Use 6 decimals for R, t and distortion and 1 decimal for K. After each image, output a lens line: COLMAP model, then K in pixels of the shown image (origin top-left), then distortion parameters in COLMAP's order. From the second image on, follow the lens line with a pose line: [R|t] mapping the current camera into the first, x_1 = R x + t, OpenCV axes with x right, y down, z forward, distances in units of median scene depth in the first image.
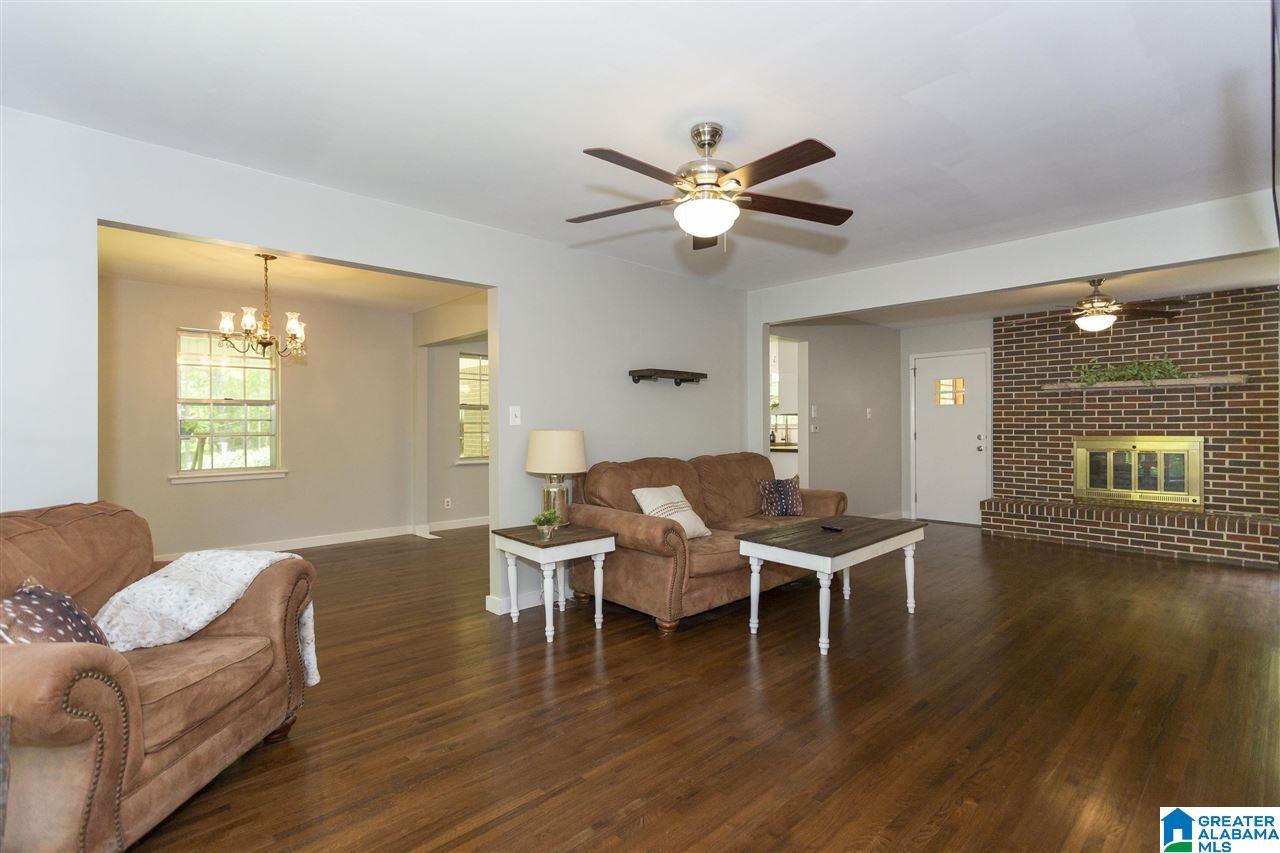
lens RADIAL K [[603.5, 0, 636.5], [0, 603.5, 425.1], [0, 0, 1]] dist [-0.000294, -0.000509]
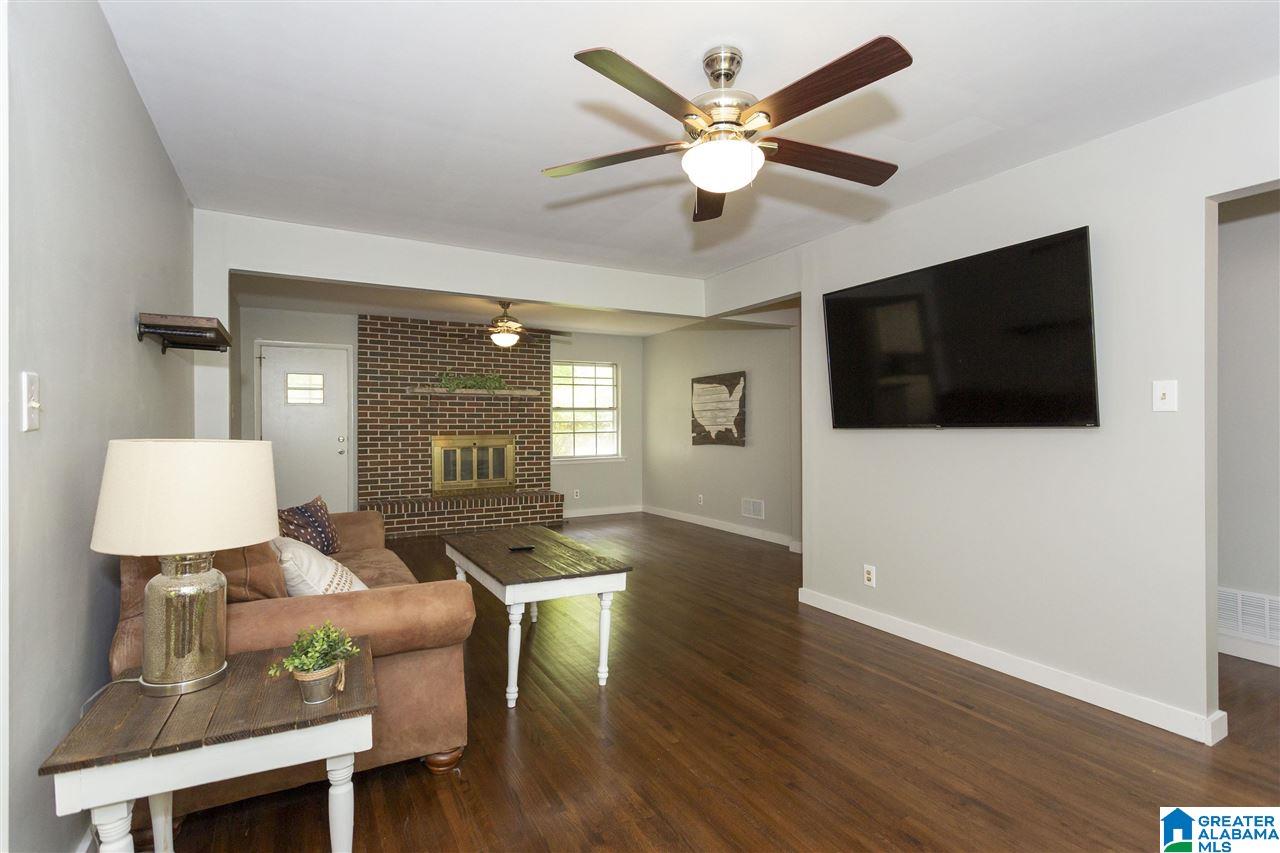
lens RADIAL K [[614.2, 0, 638.5], [0, 614.2, 421.7], [0, 0, 1]] dist [-0.000449, 0.000043]
pose [[0.231510, 0.005050, 0.972819, -0.299728], [0.001686, 0.999983, -0.005592, -0.000998], [-0.972831, 0.002935, 0.231498, 0.398829]]
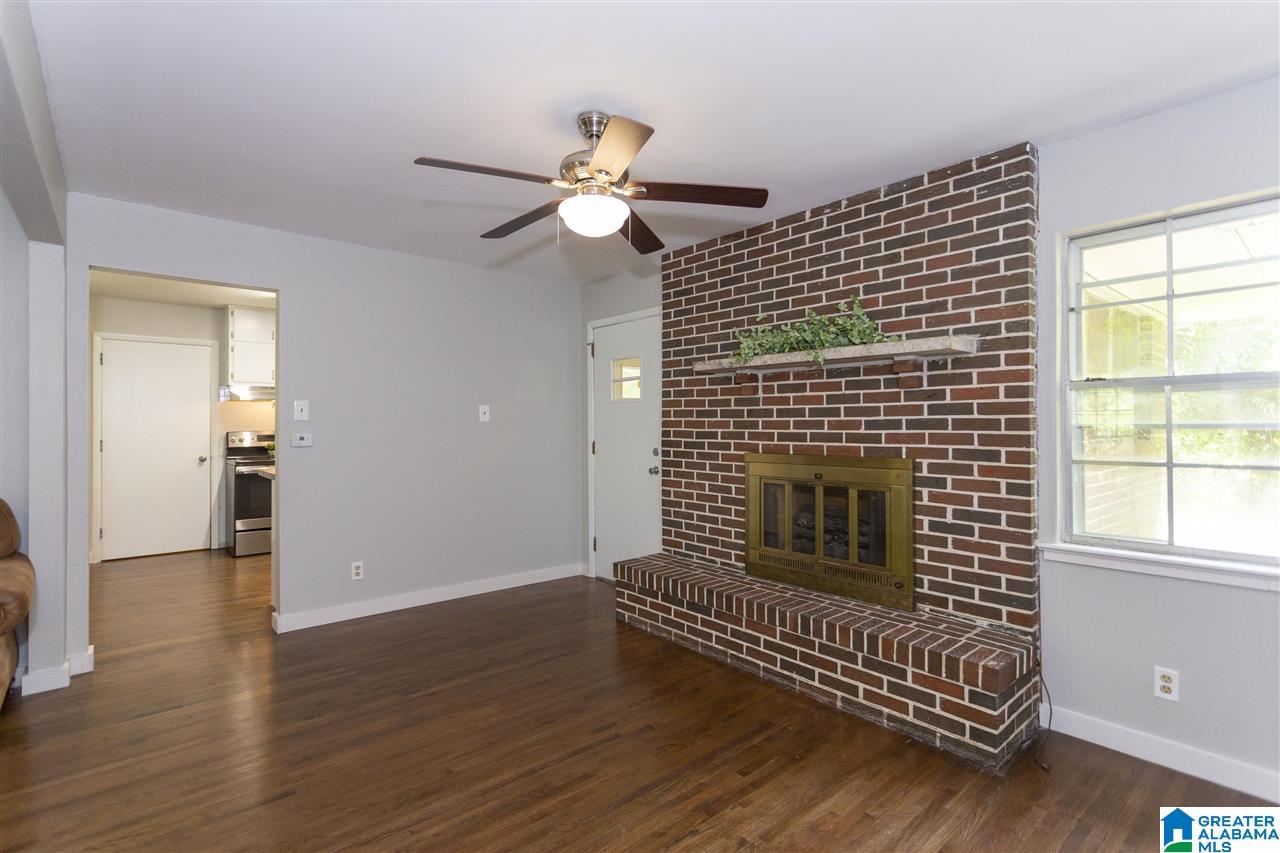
lens RADIAL K [[607.4, 0, 642.6], [0, 607.4, 419.4], [0, 0, 1]] dist [0.003075, 0.000778]
pose [[0.999432, -0.001149, -0.033671, 0.693390], [0.000966, 0.999985, -0.005443, -0.011525], [0.033677, 0.005407, 0.999418, 0.458021]]
